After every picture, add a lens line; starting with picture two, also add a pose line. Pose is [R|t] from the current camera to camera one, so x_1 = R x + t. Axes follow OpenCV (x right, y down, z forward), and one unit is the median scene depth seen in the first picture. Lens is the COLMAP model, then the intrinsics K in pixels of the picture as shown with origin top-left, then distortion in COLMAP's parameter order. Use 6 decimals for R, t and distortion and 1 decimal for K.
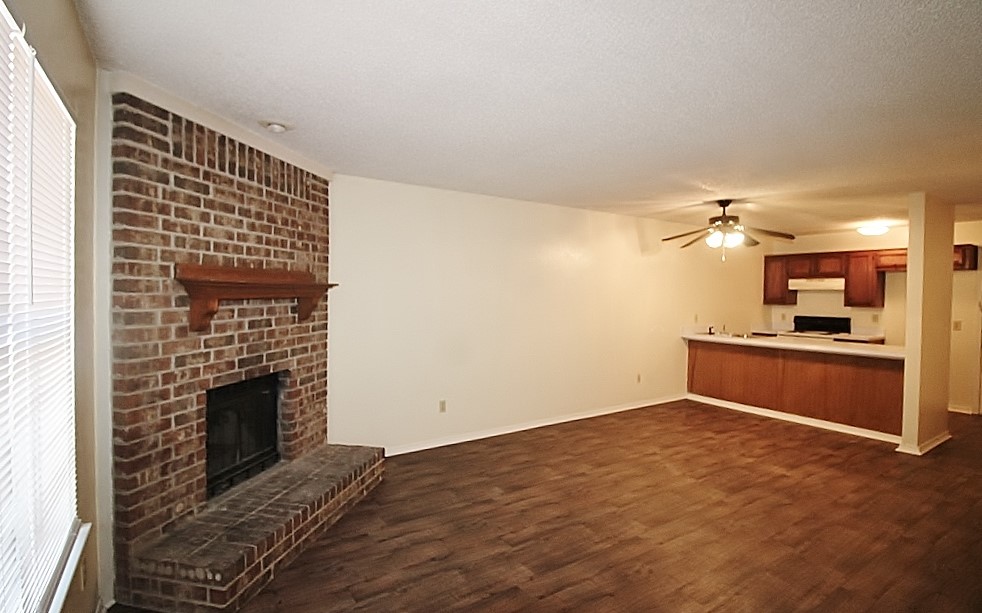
lens RADIAL K [[477.1, 0, 492.8], [0, 477.1, 303.6], [0, 0, 1]] dist [-0.016412, -0.000587]
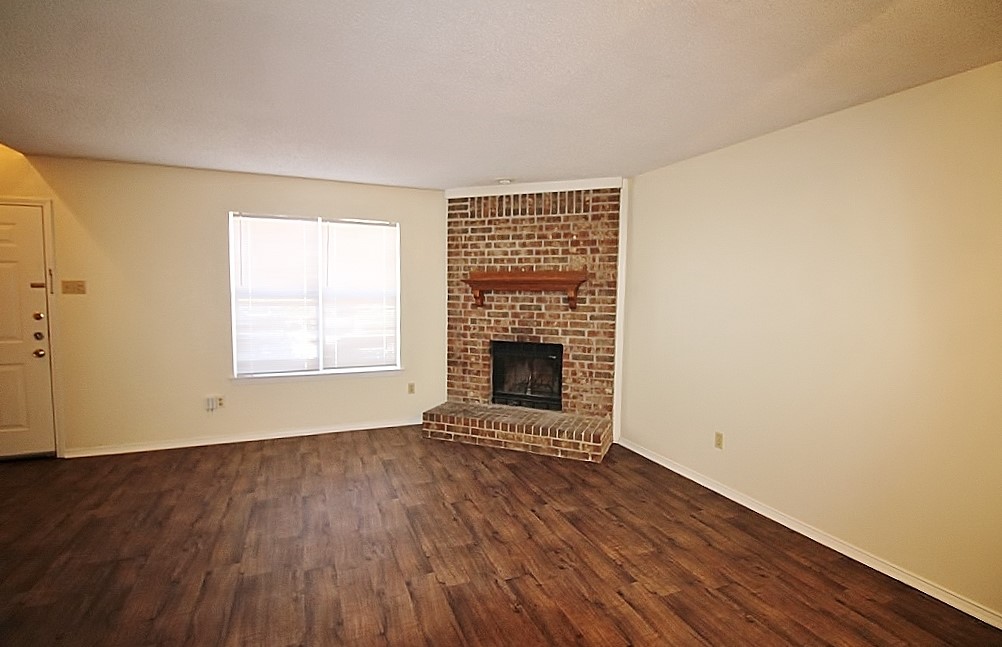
lens RADIAL K [[483.0, 0, 502.1], [0, 483.0, 319.7], [0, 0, 1]] dist [-0.000753, -0.000625]
pose [[-0.190129, 0.058046, -0.980042, 1.117674], [-0.036091, 0.997163, 0.066062, -0.019132], [0.981096, 0.047931, -0.187494, 1.284074]]
